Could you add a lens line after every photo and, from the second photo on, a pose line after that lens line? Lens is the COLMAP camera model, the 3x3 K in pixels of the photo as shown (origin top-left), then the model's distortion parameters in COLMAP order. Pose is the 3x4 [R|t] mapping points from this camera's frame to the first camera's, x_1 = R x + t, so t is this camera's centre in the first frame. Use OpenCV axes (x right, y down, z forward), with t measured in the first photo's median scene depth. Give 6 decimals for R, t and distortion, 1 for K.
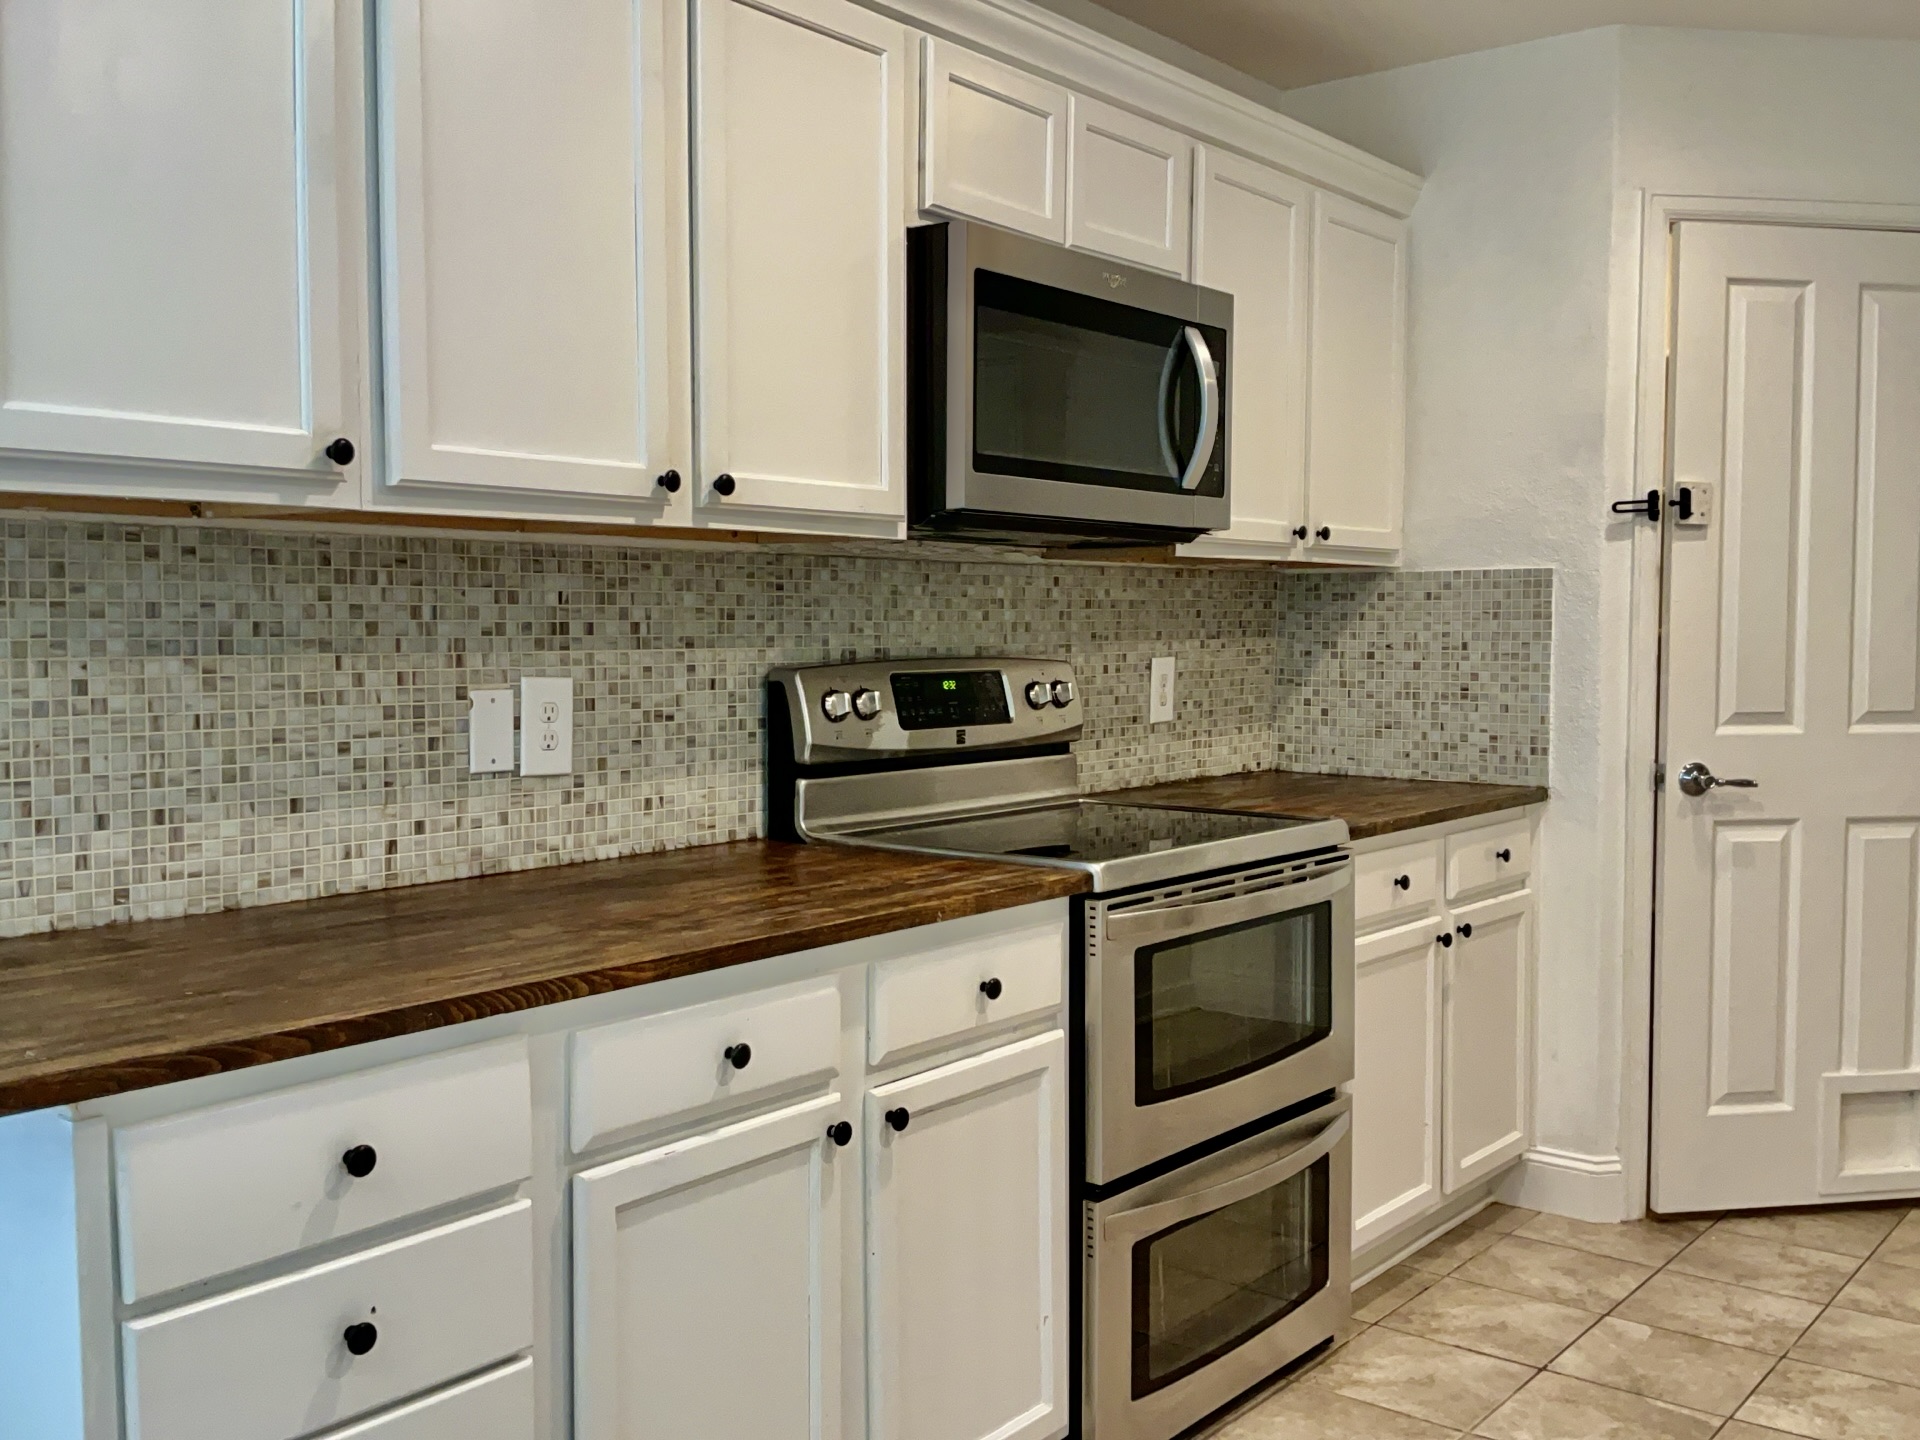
lens RADIAL K [[1782.2, 0, 968.9], [0, 1782.2, 710.6], [0, 0, 1]] dist [0.065200, 0.000000]
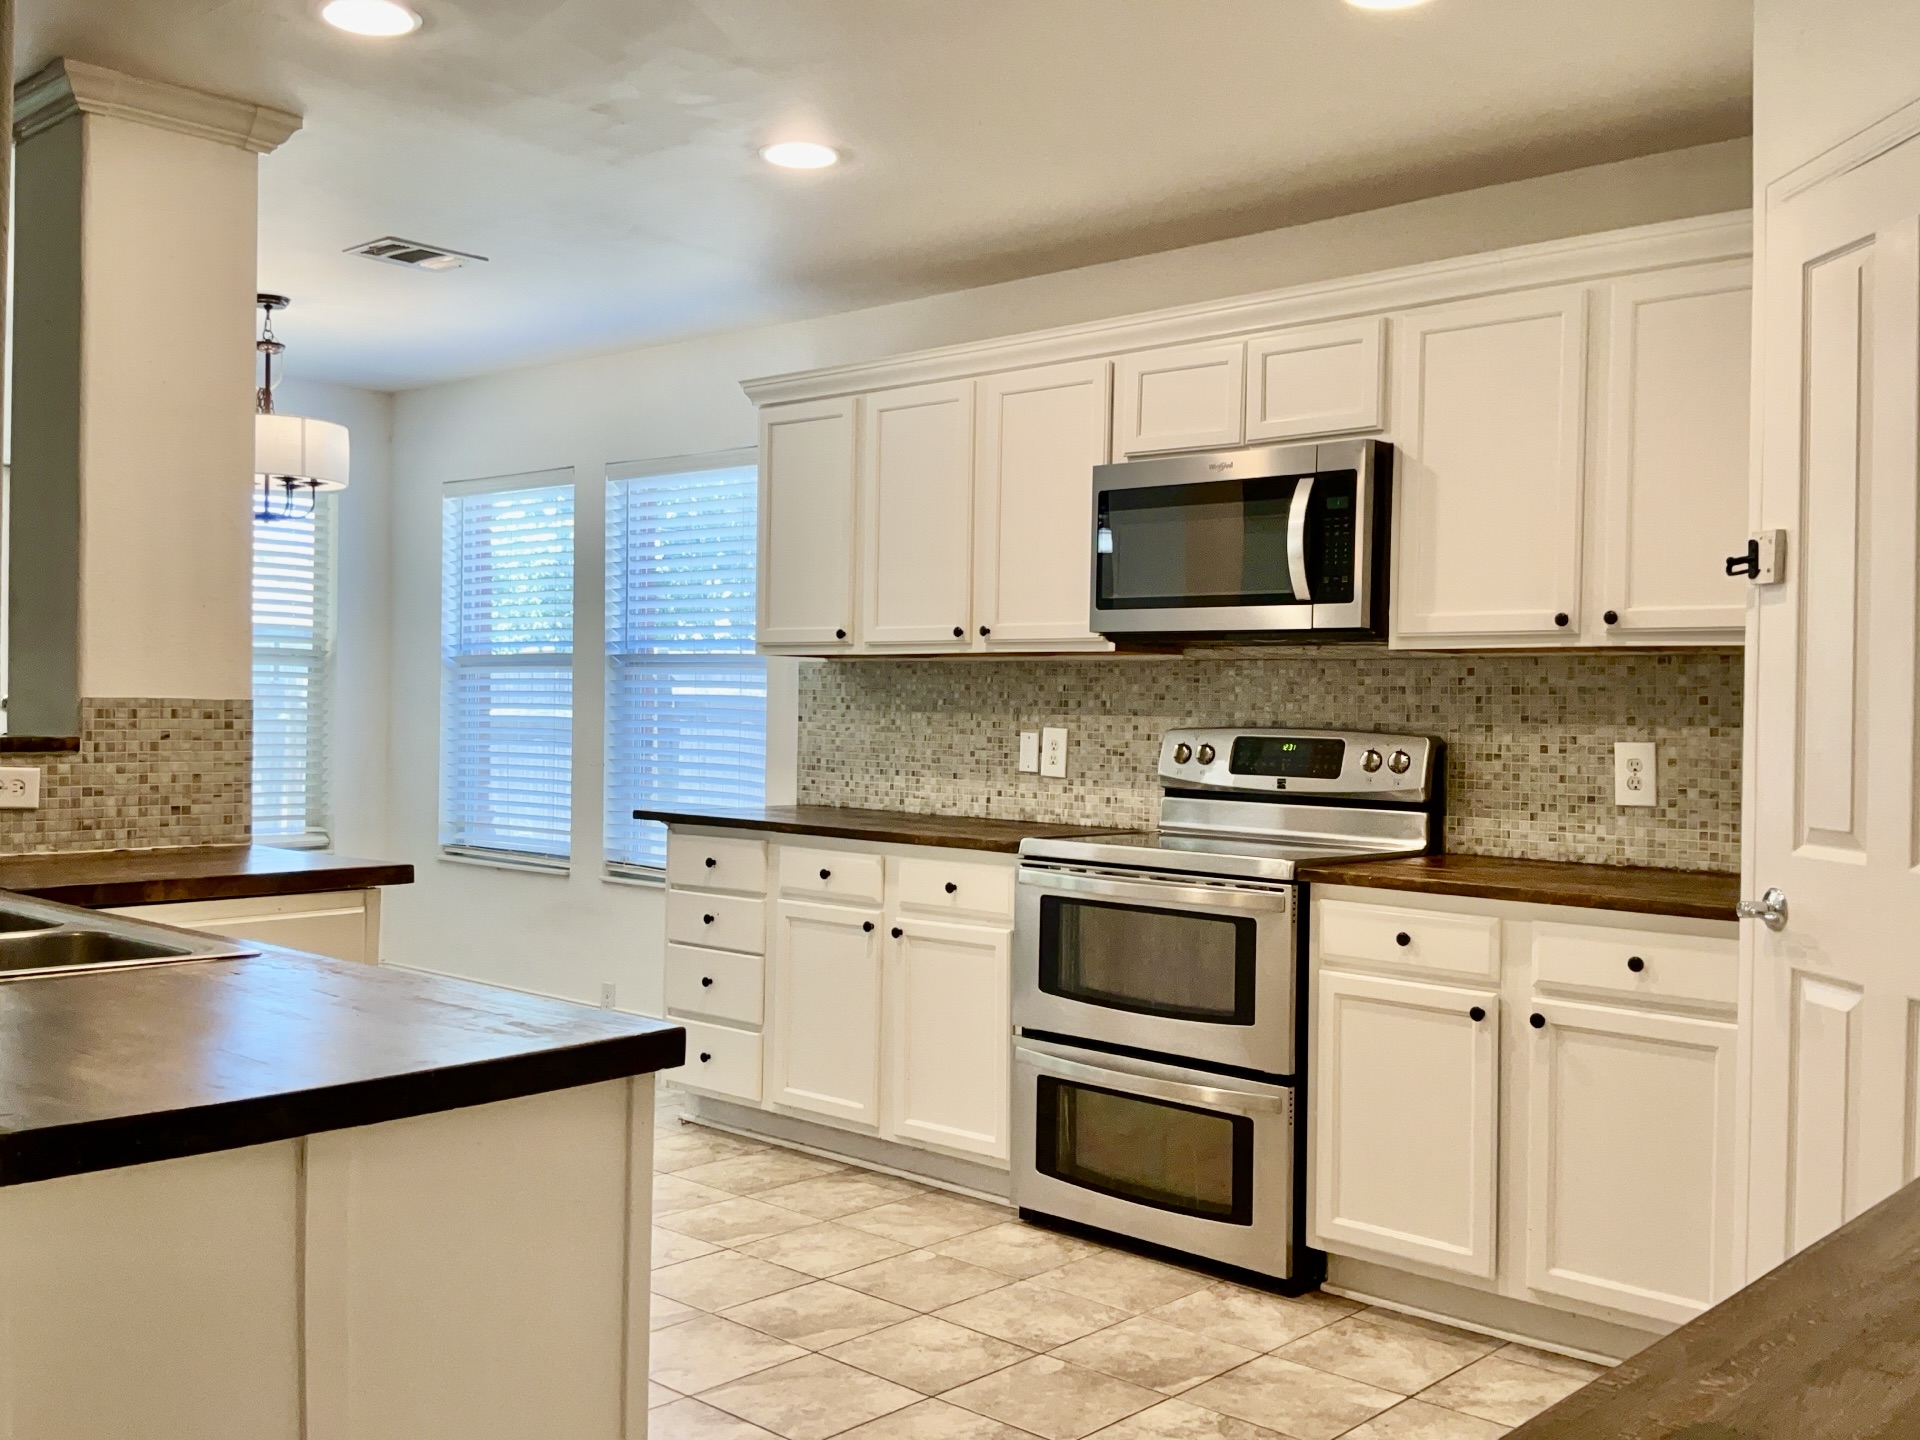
lens RADIAL K [[1782.2, 0, 964.5], [0, 1782.2, 719.1], [0, 0, 1]] dist [0.065200, 0.000000]
pose [[-0.059102, 0.005929, -0.998234, 1.616568], [-0.067959, 0.997638, 0.009949, -0.037987], [0.995936, 0.068427, -0.058559, 0.938644]]
